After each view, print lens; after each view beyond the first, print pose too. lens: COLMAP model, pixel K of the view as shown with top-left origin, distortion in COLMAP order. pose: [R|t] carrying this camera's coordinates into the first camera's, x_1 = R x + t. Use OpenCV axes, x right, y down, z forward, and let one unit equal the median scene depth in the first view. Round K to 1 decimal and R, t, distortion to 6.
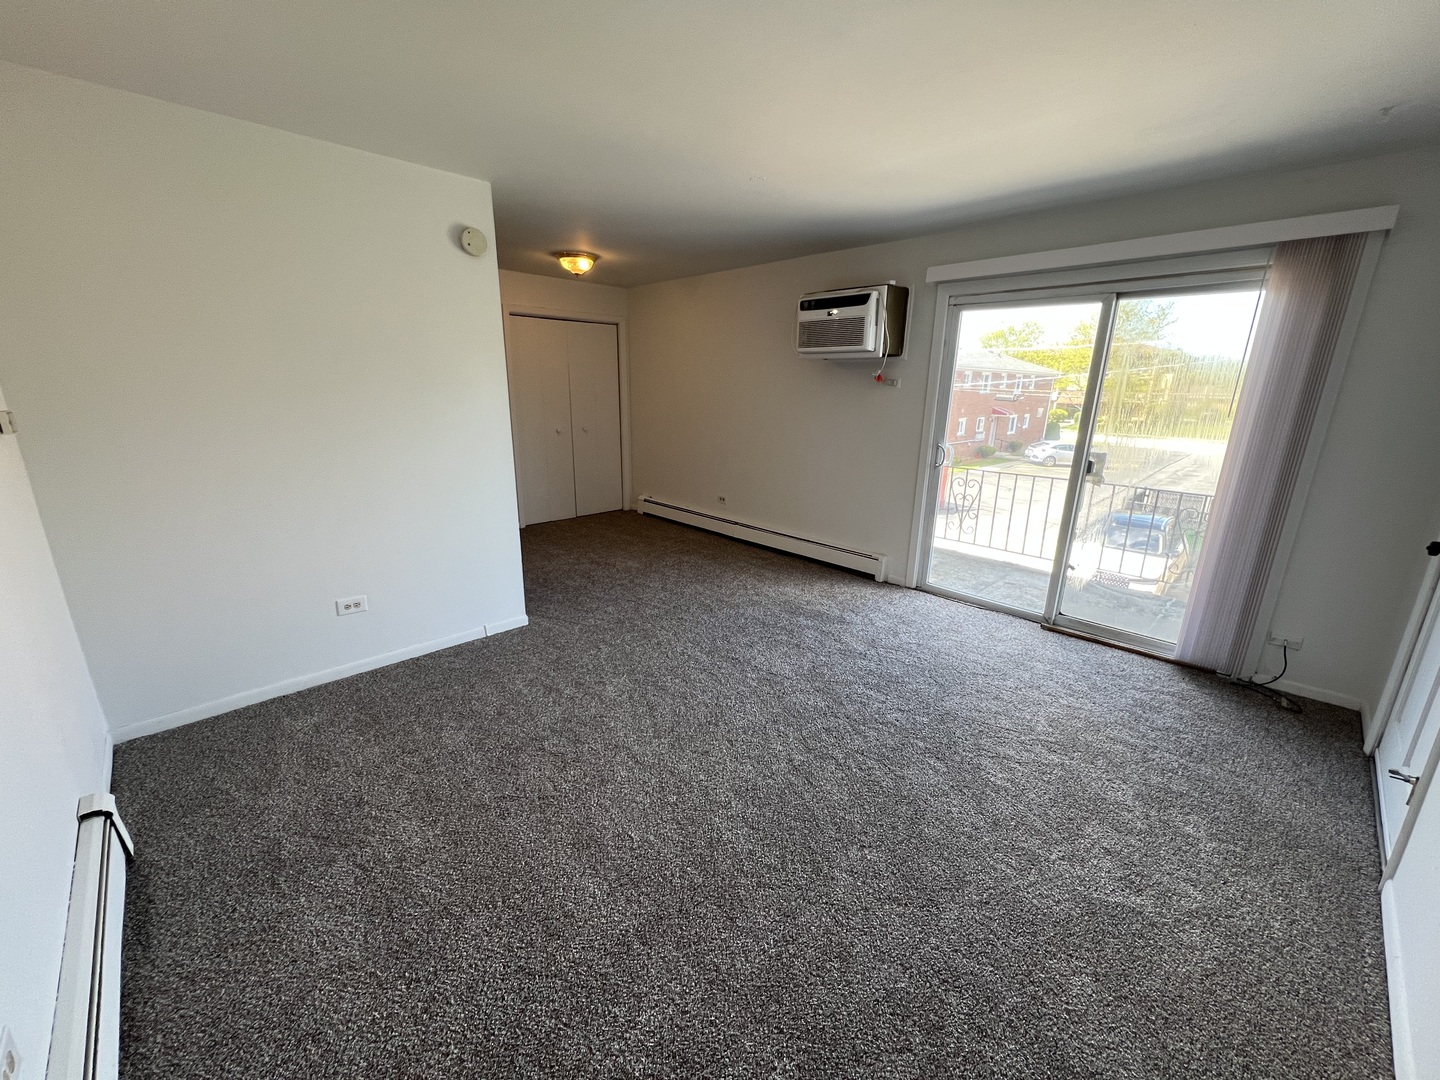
lens RADIAL K [[575.8, 0, 720.8], [0, 575.8, 543.0], [0, 0, 1]] dist [-0.002038, -0.000026]
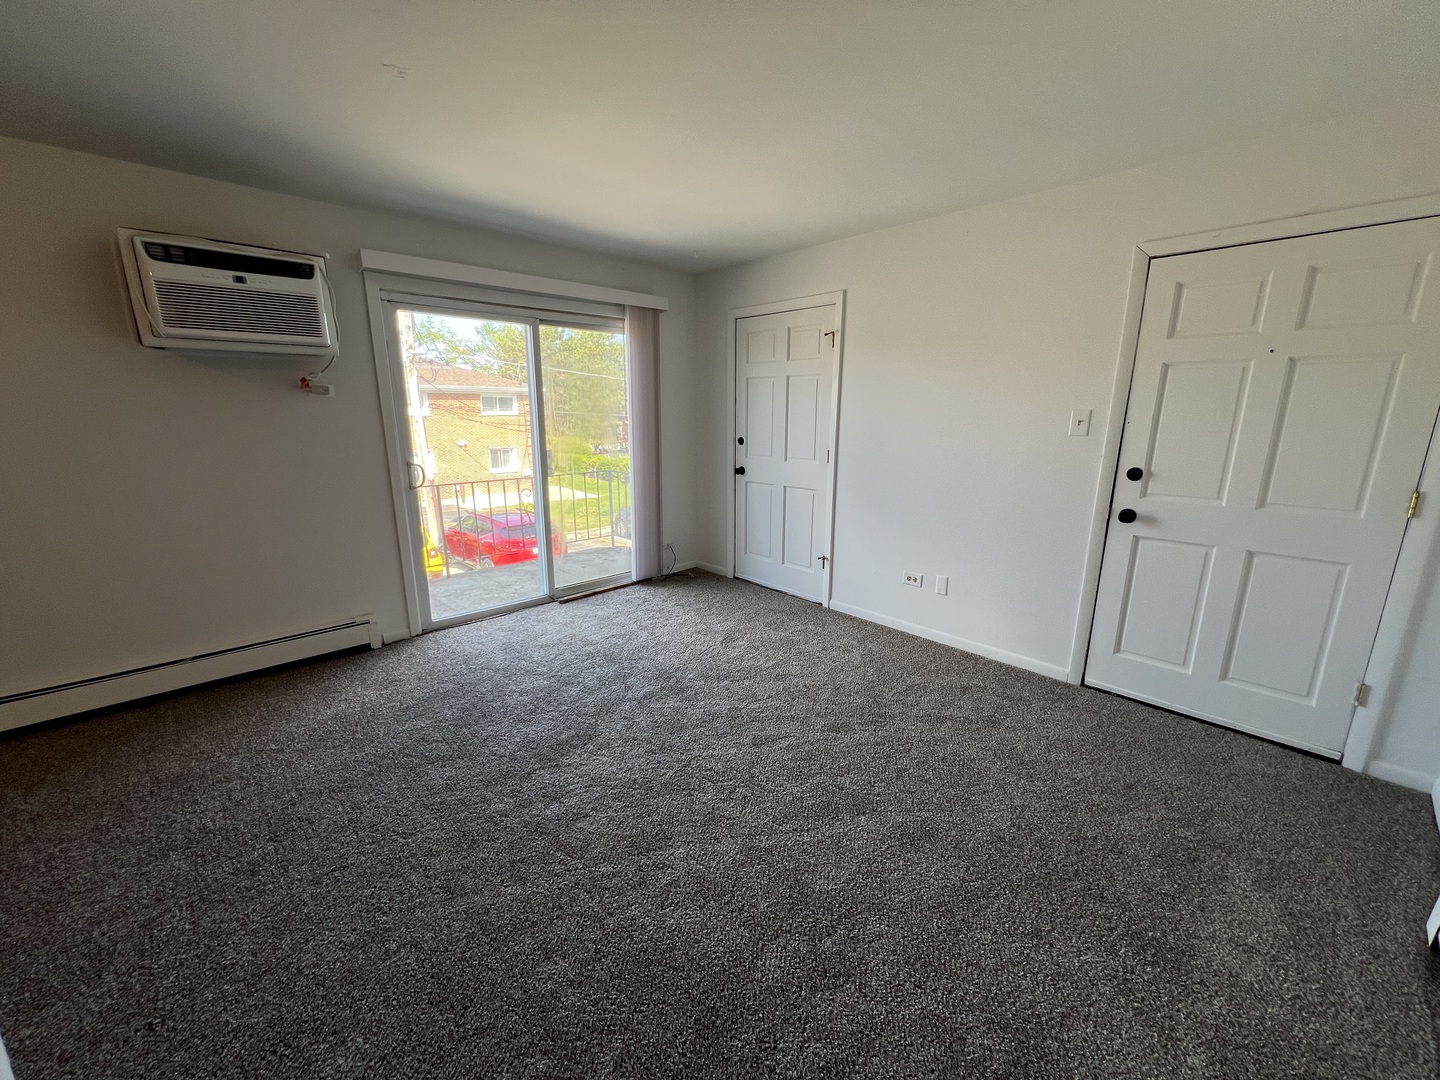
lens RADIAL K [[575.8, 0, 721.7], [0, 575.8, 540.5], [0, 0, 1]] dist [-0.002038, -0.000026]
pose [[0.011097, -0.240773, 0.970518, -0.488526], [0.264819, 0.936630, 0.229337, -0.138297], [-0.964234, 0.254467, 0.074155, 0.526283]]
